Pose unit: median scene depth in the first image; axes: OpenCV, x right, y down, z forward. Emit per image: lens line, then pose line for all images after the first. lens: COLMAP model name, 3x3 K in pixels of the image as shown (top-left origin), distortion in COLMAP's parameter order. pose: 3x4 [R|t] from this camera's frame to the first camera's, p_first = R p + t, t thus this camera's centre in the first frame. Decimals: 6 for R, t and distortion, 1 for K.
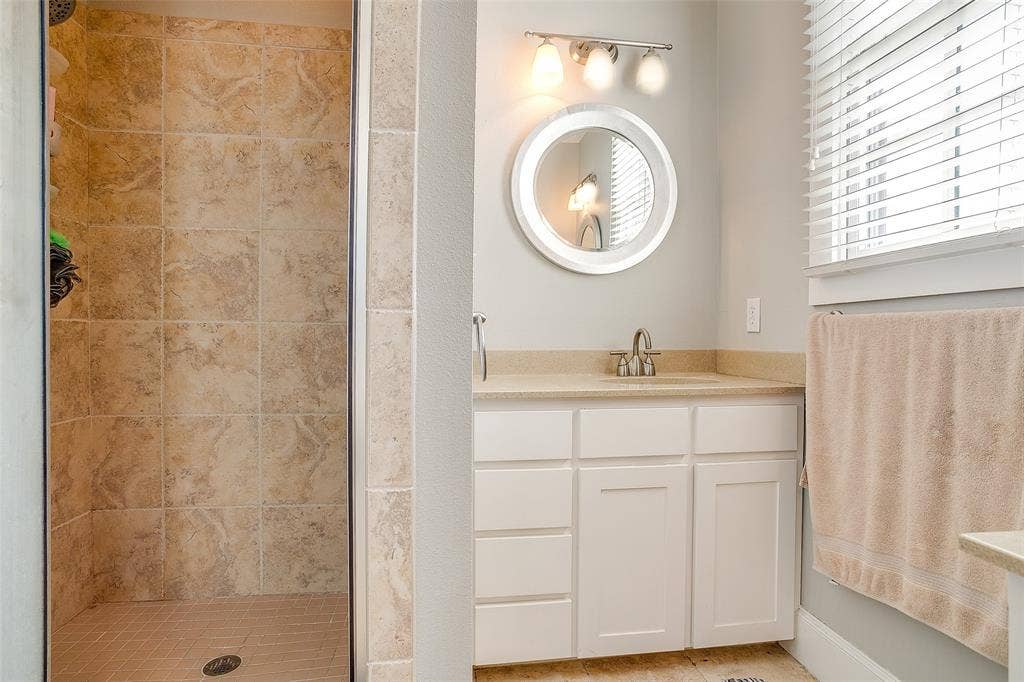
lens RADIAL K [[512.3, 0, 515.2], [0, 512.3, 342.6], [0, 0, 1]] dist [-0.040101, 0.024349]
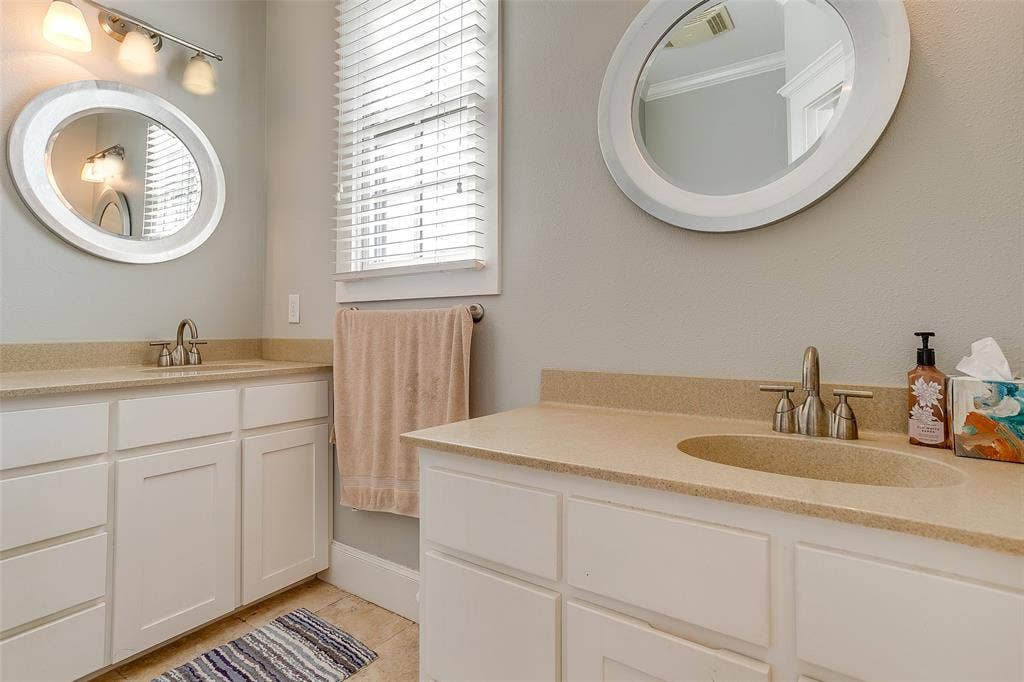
lens RADIAL K [[512.3, 0, 524.1], [0, 512.3, 317.6], [0, 0, 1]] dist [-0.040101, 0.024349]
pose [[0.661794, 0.010710, 0.749609, -0.071951], [0.012983, 0.999584, -0.025744, 0.003928], [-0.749573, 0.026769, 0.661380, -0.199149]]
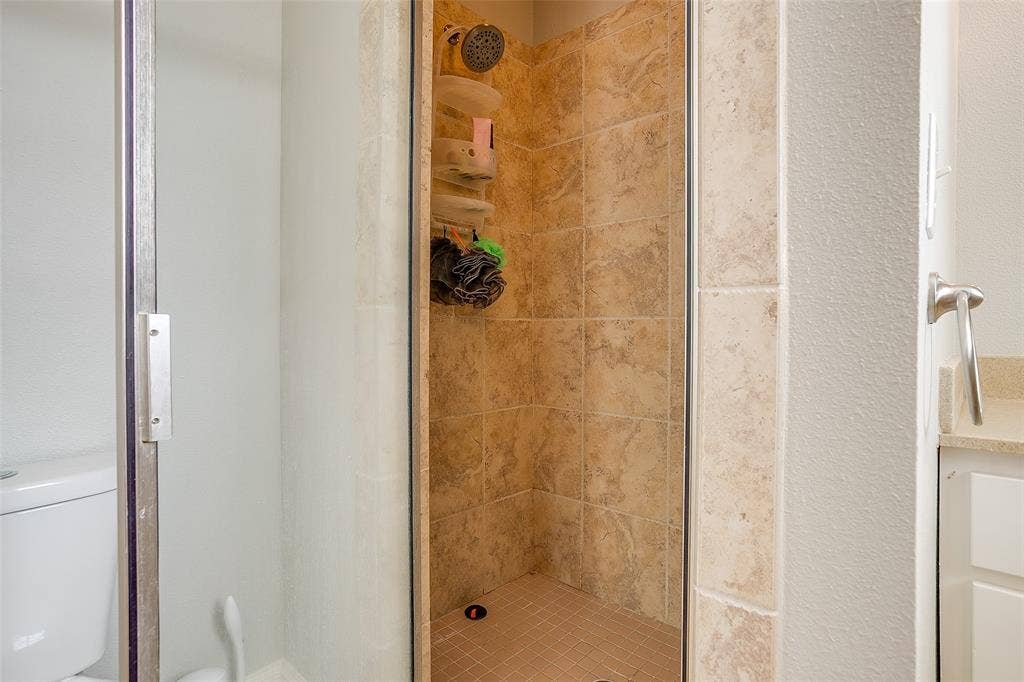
lens RADIAL K [[512.3, 0, 527.0], [0, 512.3, 333.7], [0, 0, 1]] dist [-0.040101, 0.024349]
pose [[0.646050, -0.000724, -0.763295, 0.020884], [-0.007460, 0.999946, -0.007262, -0.004077], [0.763259, 0.010386, 0.646010, 0.247721]]
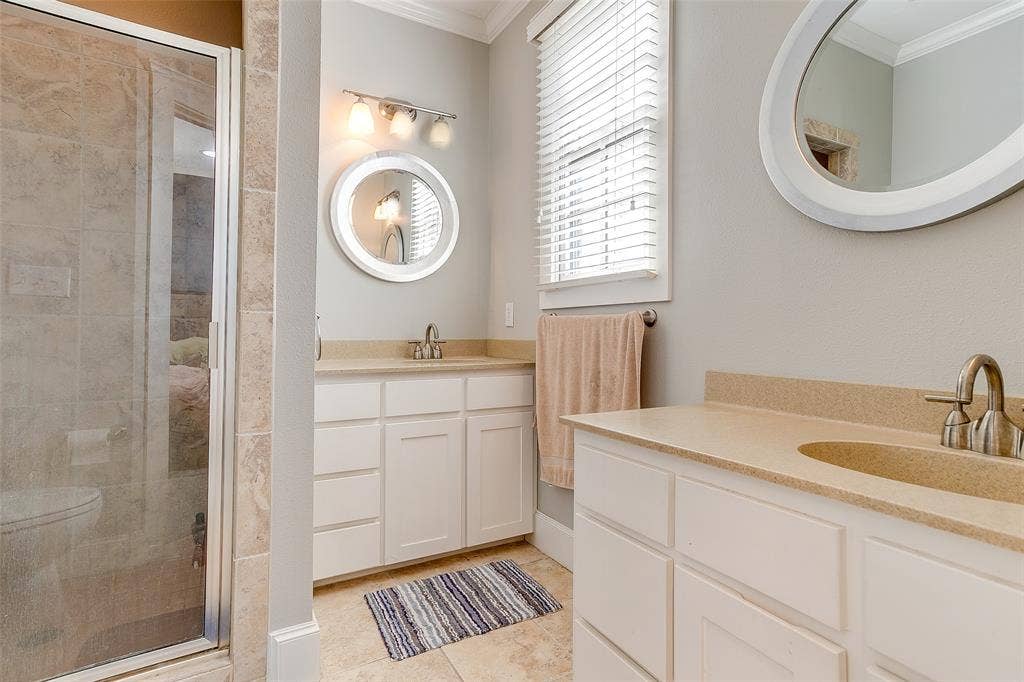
lens RADIAL K [[512.3, 0, 526.0], [0, 512.3, 325.4], [0, 0, 1]] dist [-0.040101, 0.024349]
pose [[0.920181, 0.004781, 0.391464, -0.056341], [0.003645, 0.999777, -0.020778, 0.005851], [-0.391477, 0.020547, 0.919959, -0.361716]]
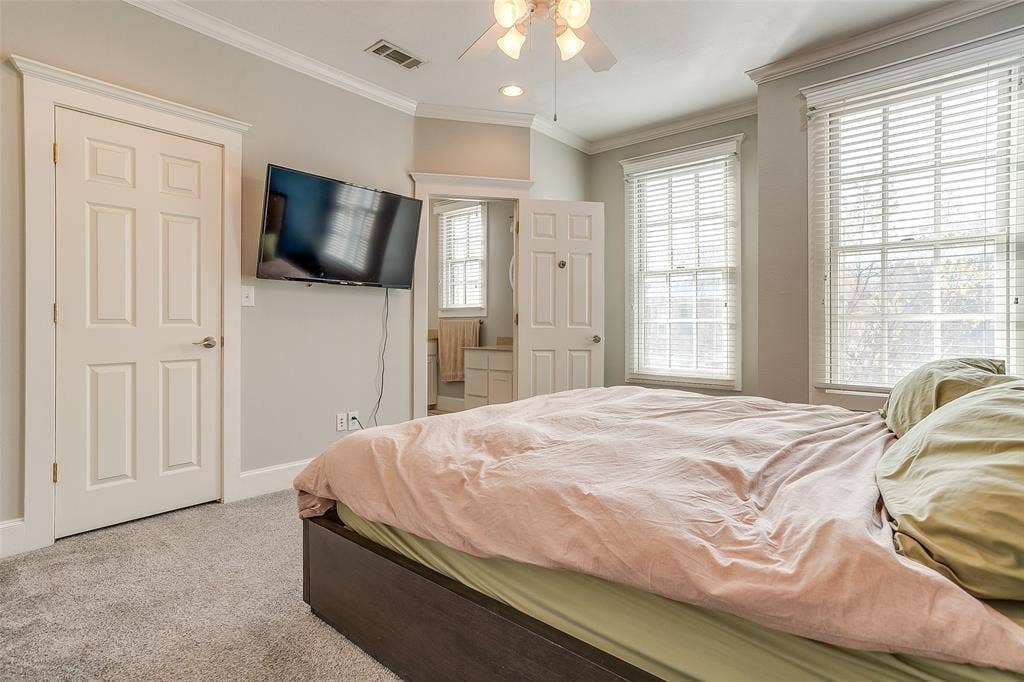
lens RADIAL K [[512.3, 0, 507.5], [0, 512.3, 333.7], [0, 0, 1]] dist [-0.040101, 0.024349]
pose [[0.745307, -0.006159, 0.666693, -1.538967], [0.011201, 0.999932, -0.003283, 0.062898], [-0.666628, 0.009915, 0.745325, -2.136973]]
